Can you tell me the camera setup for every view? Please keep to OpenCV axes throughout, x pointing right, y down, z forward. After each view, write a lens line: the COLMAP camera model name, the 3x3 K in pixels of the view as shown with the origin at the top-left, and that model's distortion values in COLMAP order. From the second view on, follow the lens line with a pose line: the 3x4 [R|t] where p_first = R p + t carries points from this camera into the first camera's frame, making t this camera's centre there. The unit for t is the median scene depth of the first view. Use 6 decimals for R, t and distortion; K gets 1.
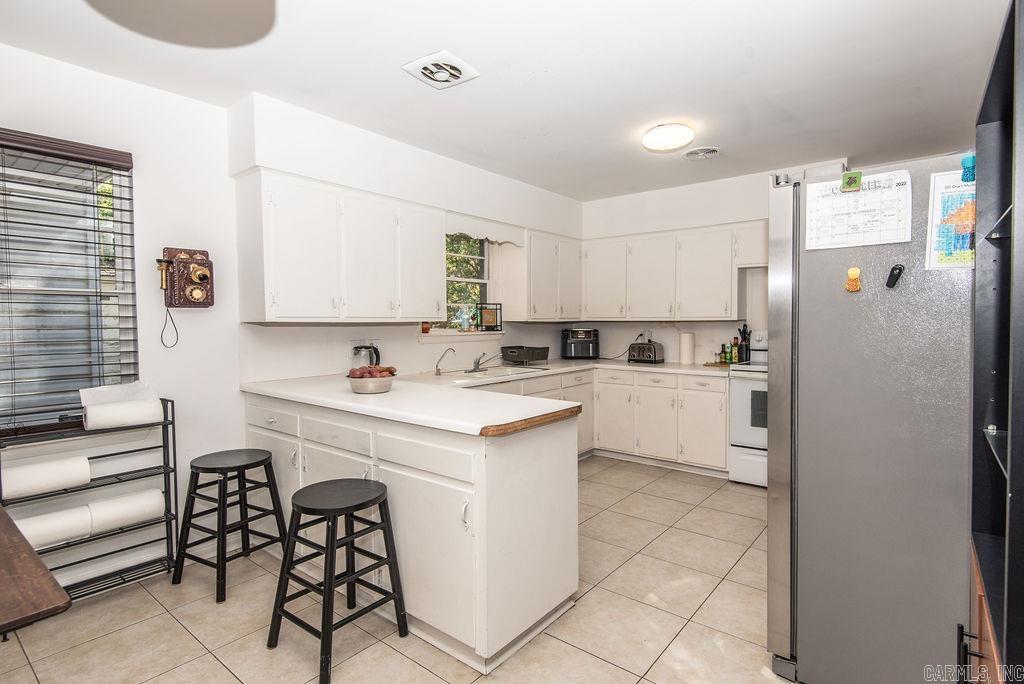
lens RADIAL K [[534.2, 0, 507.8], [0, 534.2, 338.4], [0, 0, 1]] dist [0.005601, -0.000396]
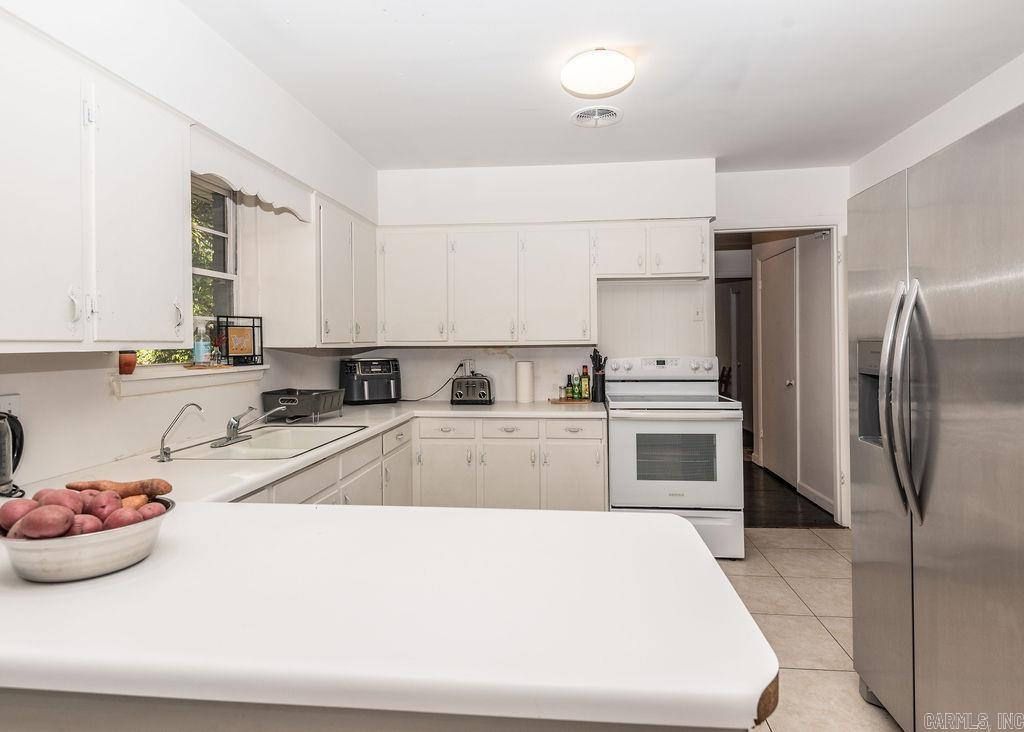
lens RADIAL K [[591.3, 0, 531.7], [0, 591.3, 348.9], [0, 0, 1]] dist [0.002799, -0.002345]
pose [[0.820867, -0.008287, 0.571059, -0.143217], [0.023568, 0.999535, -0.019372, -0.012213], [-0.570632, 0.029361, 0.820681, 0.324049]]
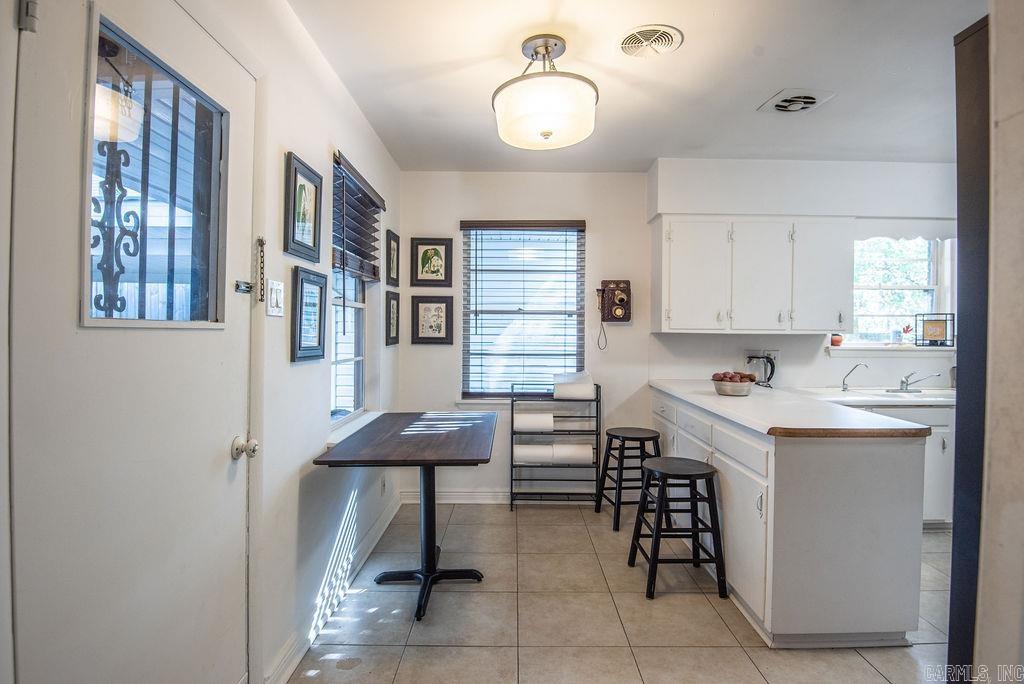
lens RADIAL K [[534.2, 0, 512.9], [0, 534.2, 341.1], [0, 0, 1]] dist [0.005601, -0.000396]
pose [[0.636667, 0.023713, -0.770775, 0.203254], [-0.035423, 0.999371, 0.001486, 0.000388], [0.770325, 0.026358, 0.637106, -0.065844]]
